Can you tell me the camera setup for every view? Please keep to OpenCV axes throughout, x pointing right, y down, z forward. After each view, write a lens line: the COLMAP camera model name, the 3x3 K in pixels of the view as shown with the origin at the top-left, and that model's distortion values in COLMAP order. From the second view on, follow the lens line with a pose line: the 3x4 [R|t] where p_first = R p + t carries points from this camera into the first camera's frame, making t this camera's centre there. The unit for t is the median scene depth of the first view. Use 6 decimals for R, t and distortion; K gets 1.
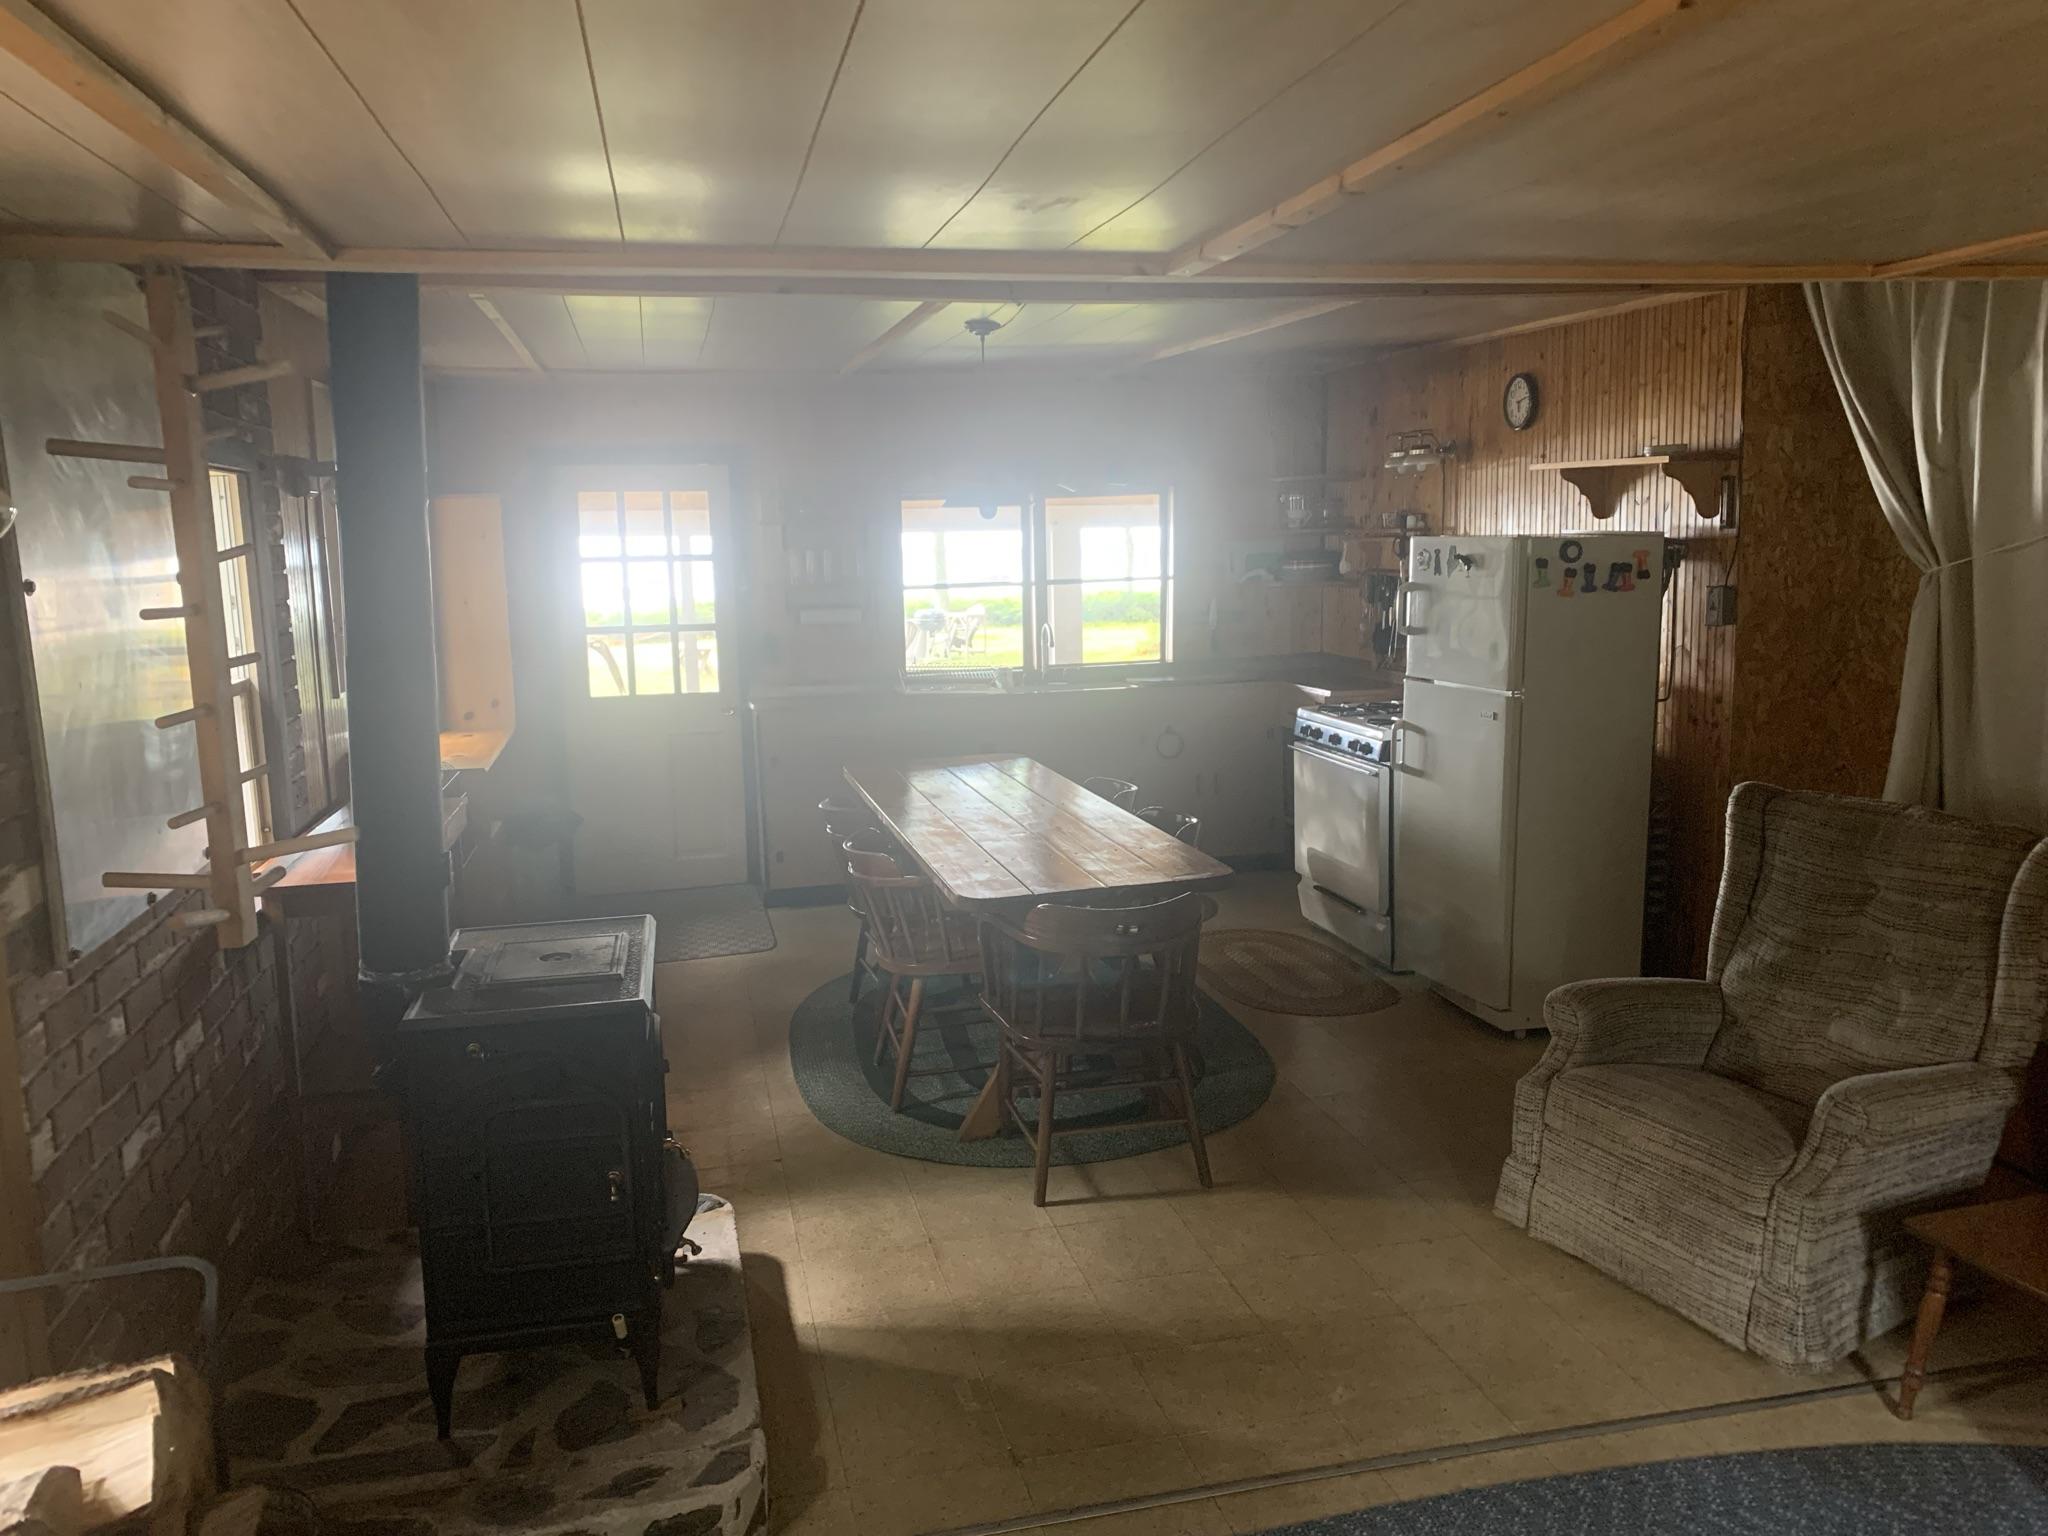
lens RADIAL K [[1537.4, 0, 1022.8], [0, 1537.4, 761.5], [0, 0, 1]] dist [0.026312, -0.039152]
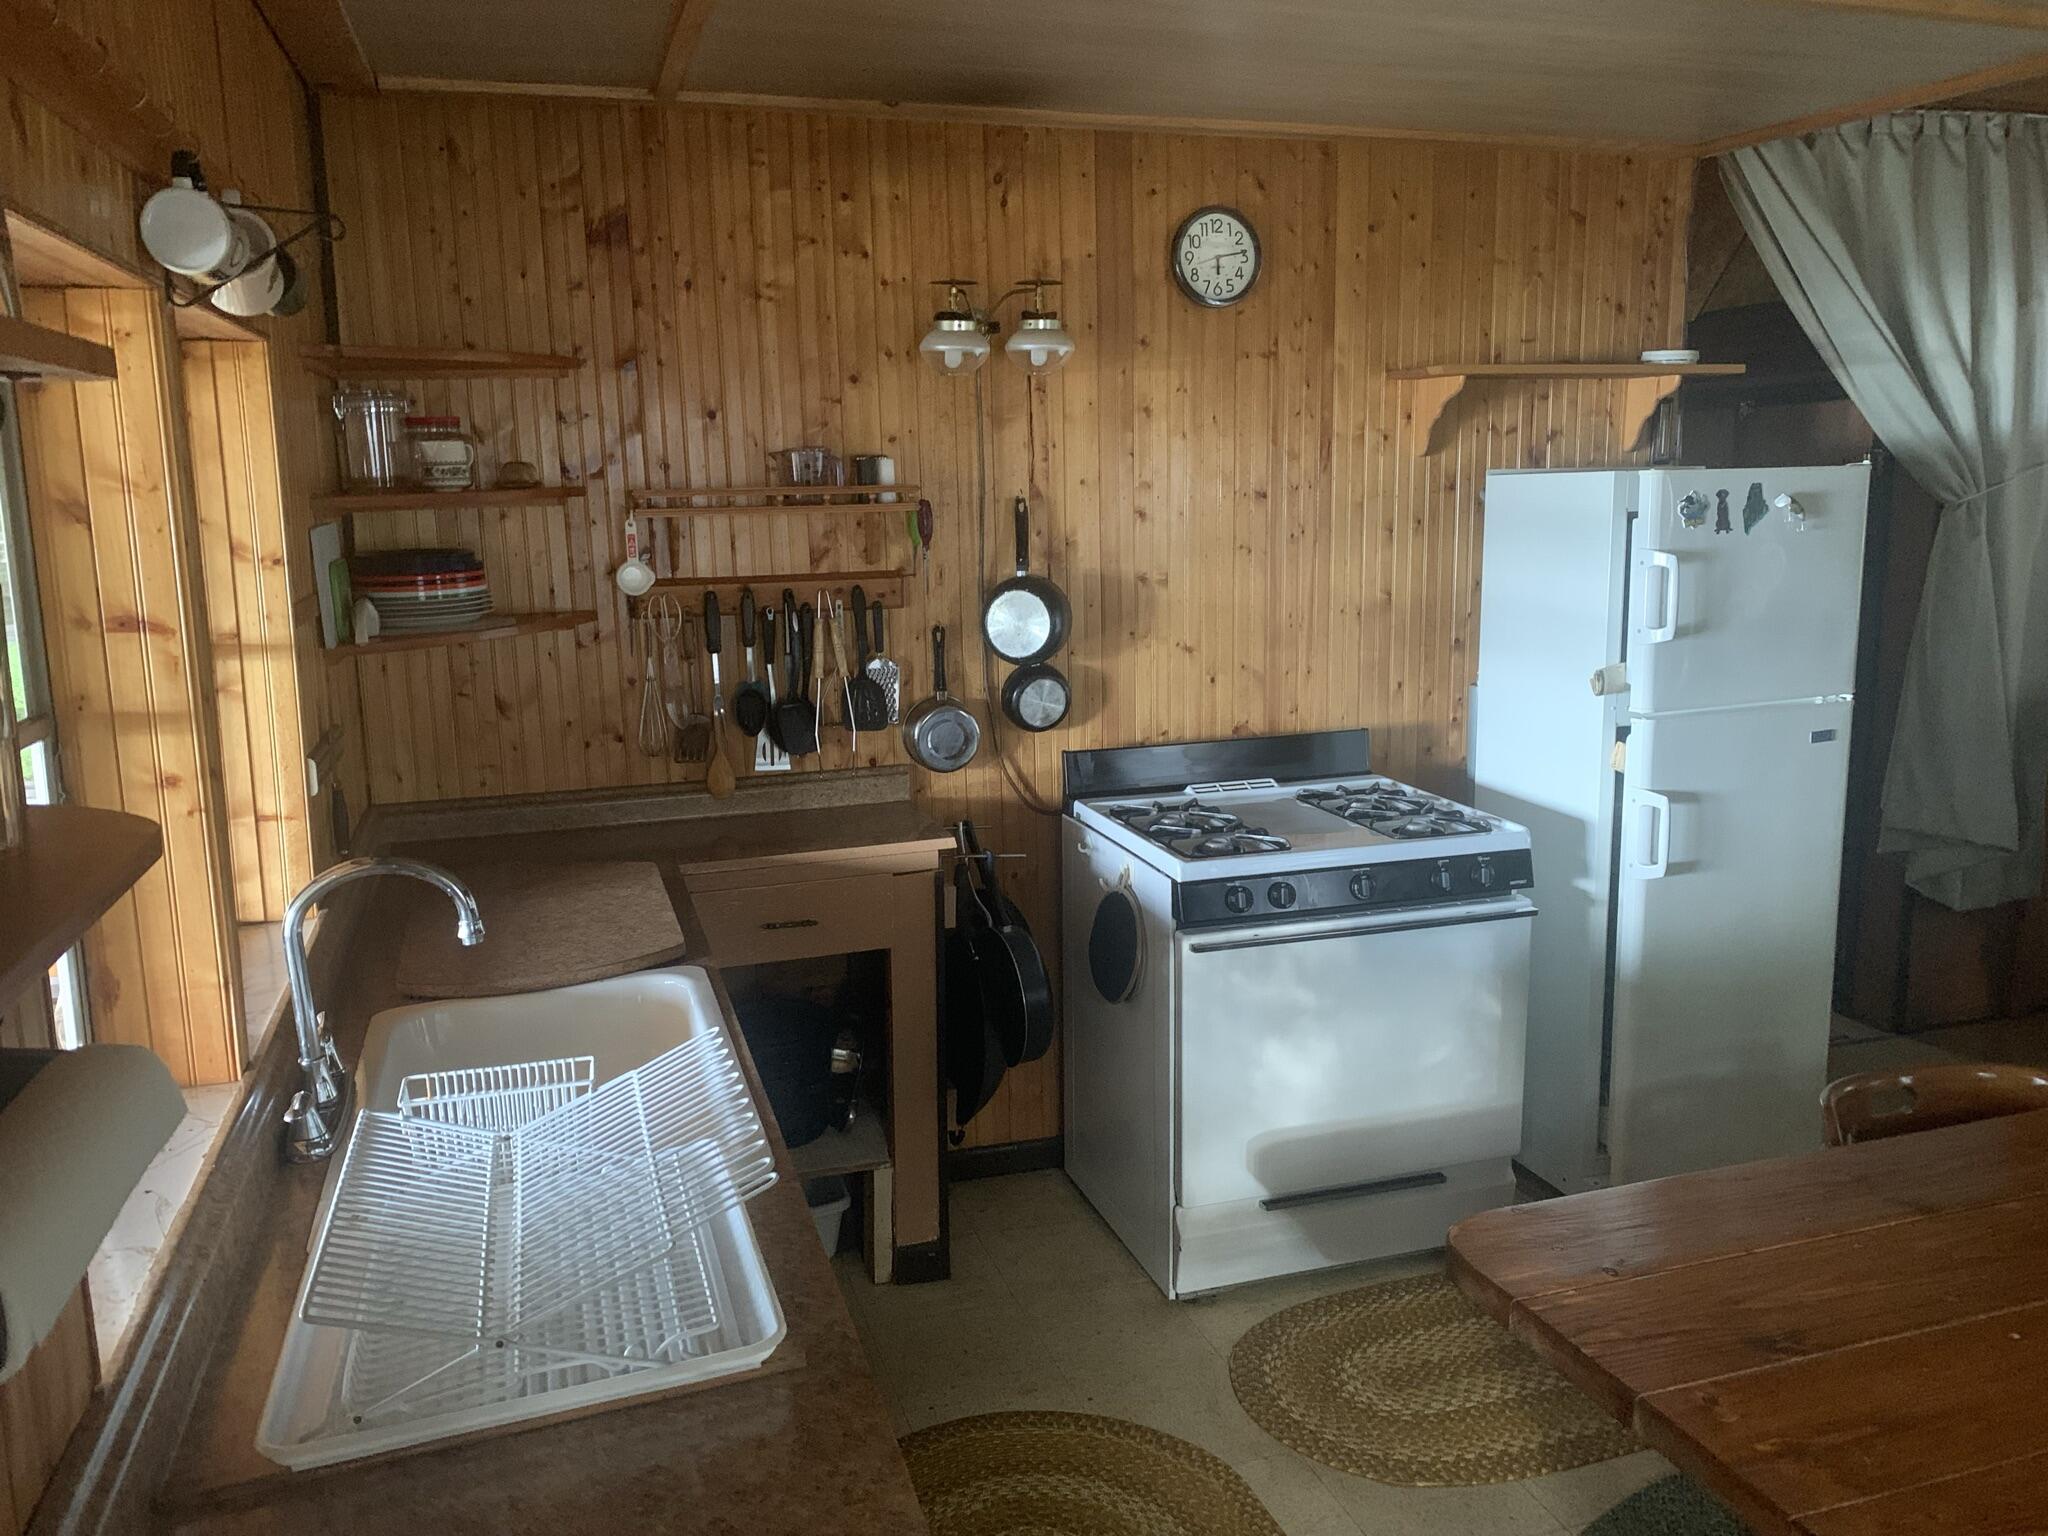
lens RADIAL K [[1537.4, 0, 1019.0], [0, 1537.4, 775.9], [0, 0, 1]] dist [0.026312, -0.039152]
pose [[-0.062455, -0.157406, 0.985557, -0.316341], [0.175315, 0.970401, 0.166095, -0.174440], [-0.982529, 0.183156, -0.033011, 1.287738]]
